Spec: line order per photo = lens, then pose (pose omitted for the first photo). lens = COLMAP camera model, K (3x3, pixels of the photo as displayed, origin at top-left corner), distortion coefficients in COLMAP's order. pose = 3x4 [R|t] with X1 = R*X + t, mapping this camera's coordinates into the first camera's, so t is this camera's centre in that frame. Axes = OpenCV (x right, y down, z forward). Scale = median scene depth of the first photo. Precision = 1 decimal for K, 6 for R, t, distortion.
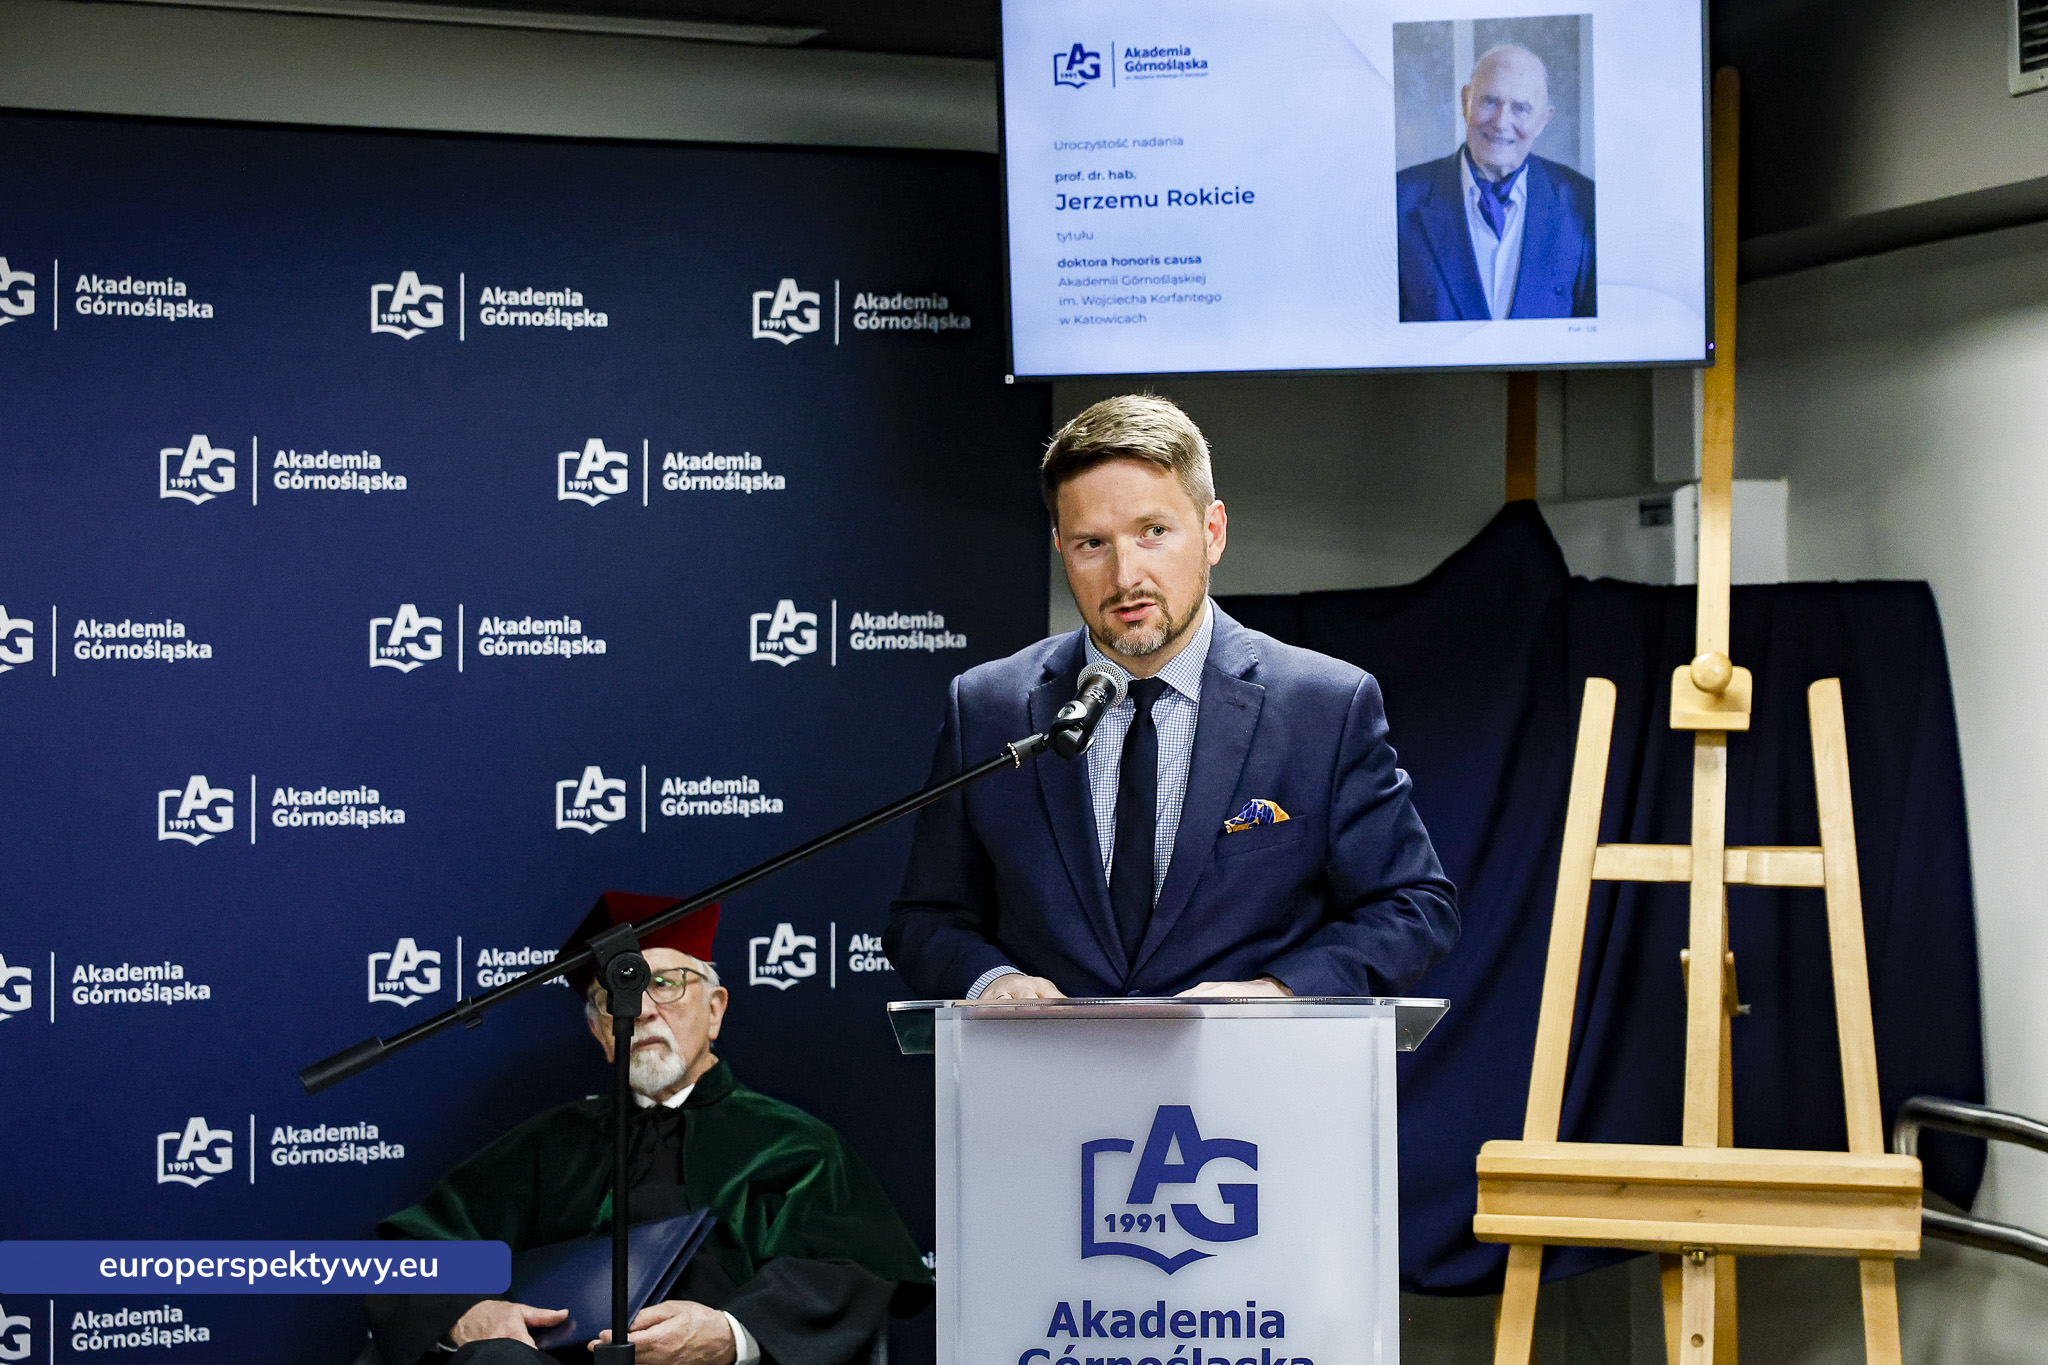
lens RADIAL K [[3754.4, 0, 1032.6], [0, 3754.4, 659.8], [0, 0, 1]] dist [-0.001744, 0.161629]
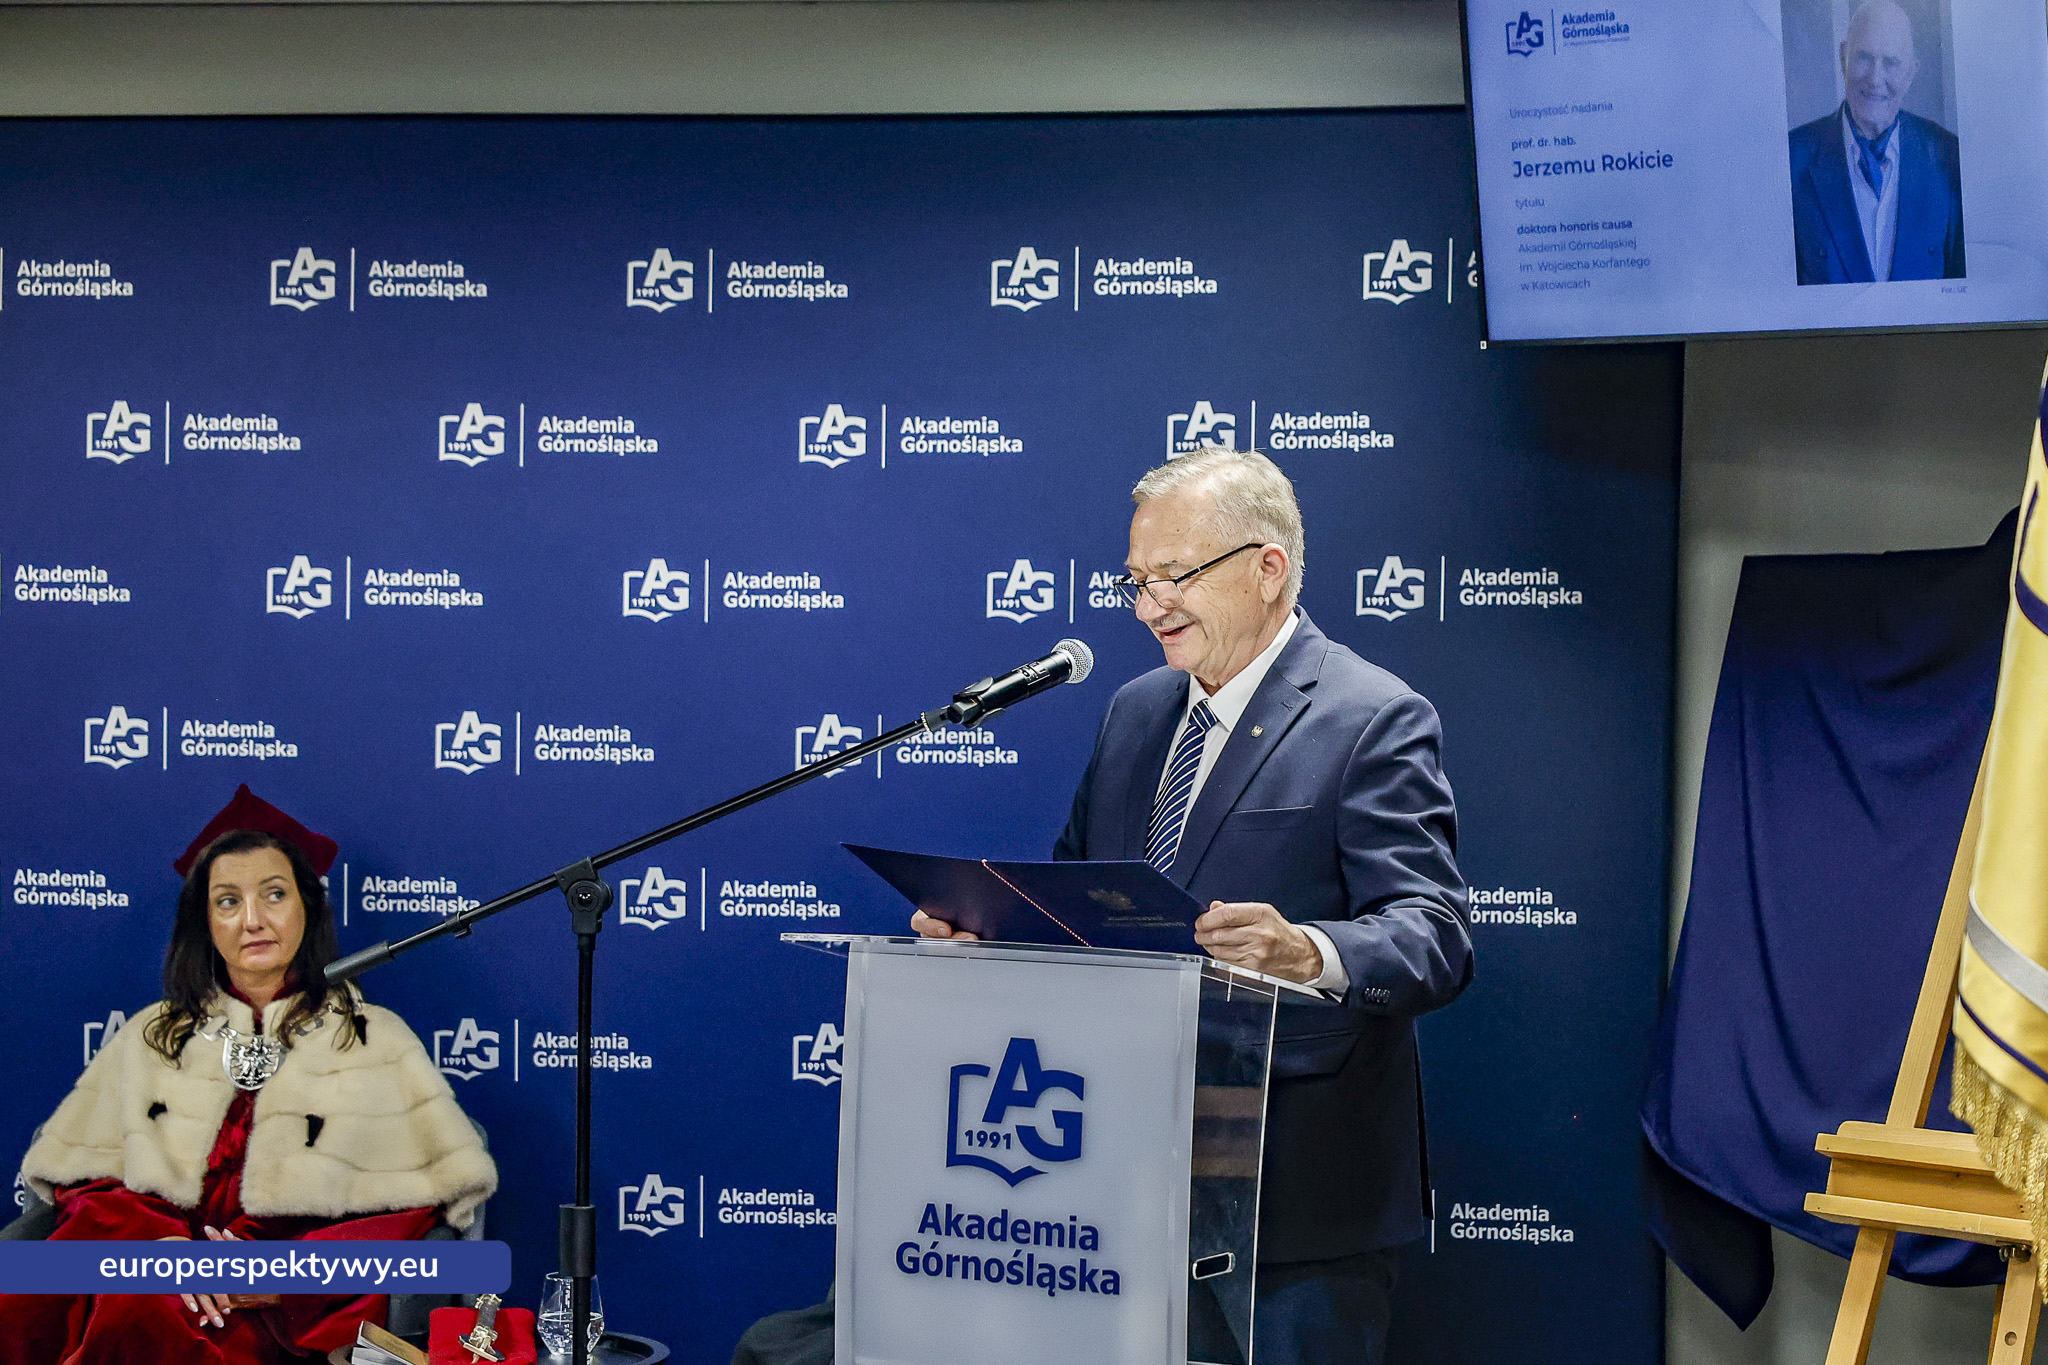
lens RADIAL K [[4559.5, 0, 1152.9], [0, 4559.5, 719.1], [0, 0, 1]] dist [-0.011978, 0.150990]
pose [[0.867572, 0.026910, -0.496583, 0.543777], [-0.007595, 0.999135, 0.040875, -0.023995], [0.497254, -0.031690, 0.867026, -0.117848]]
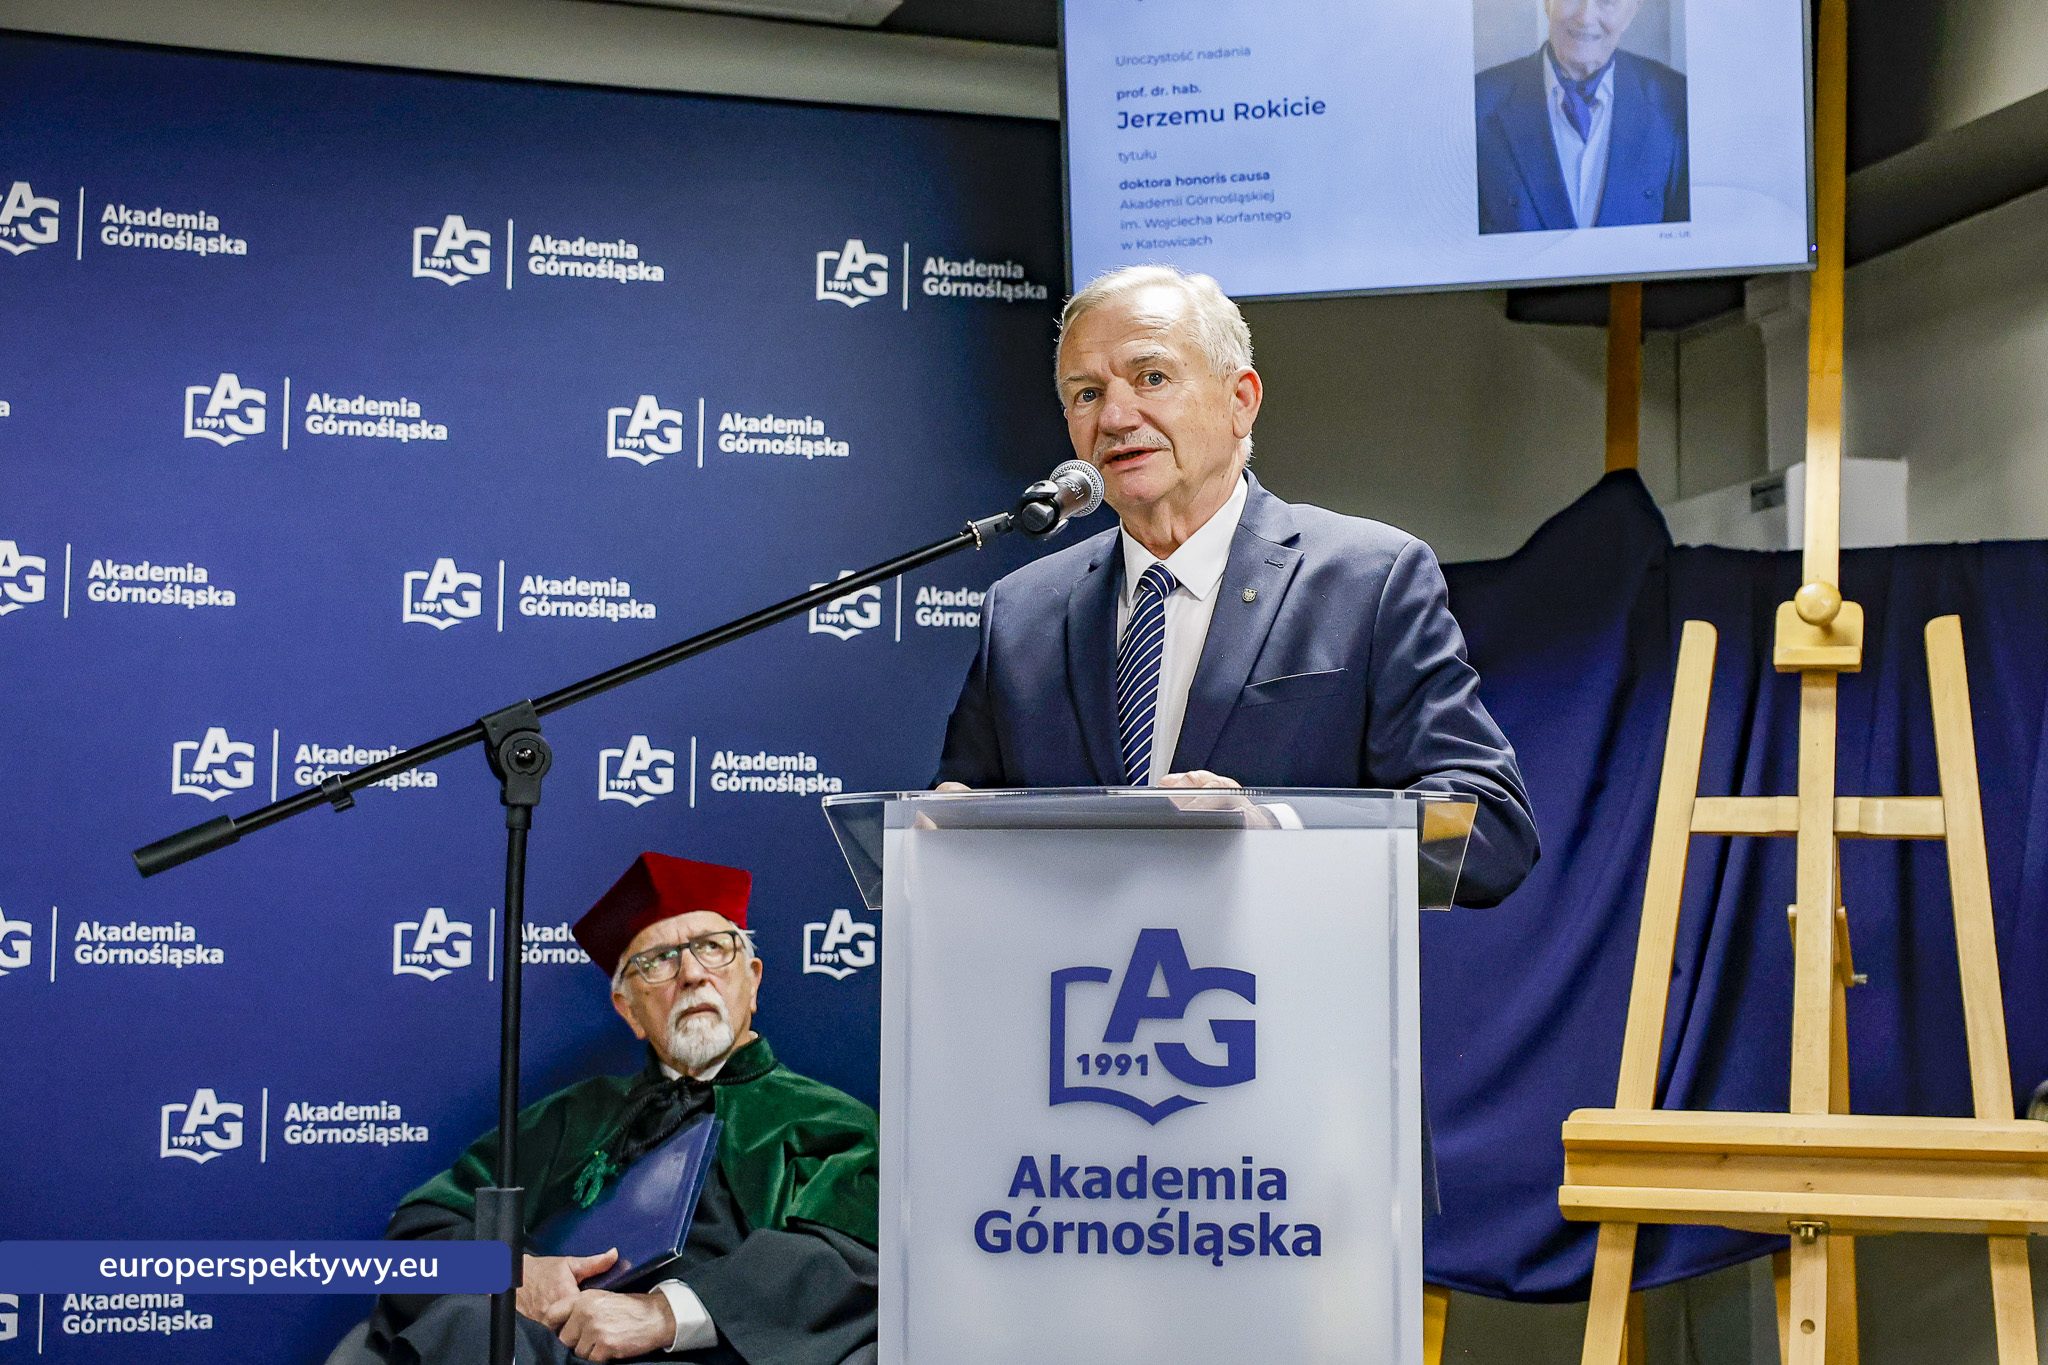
lens RADIAL K [[3383.6, 0, 1084.9], [0, 3383.6, 697.9], [0, 0, 1]] dist [-0.002614, 0.105718]
pose [[0.998550, 0.003382, -0.053723, 0.045131], [-0.007644, 0.996819, -0.079325, 0.092832], [0.053284, 0.079621, 0.995400, 0.162962]]
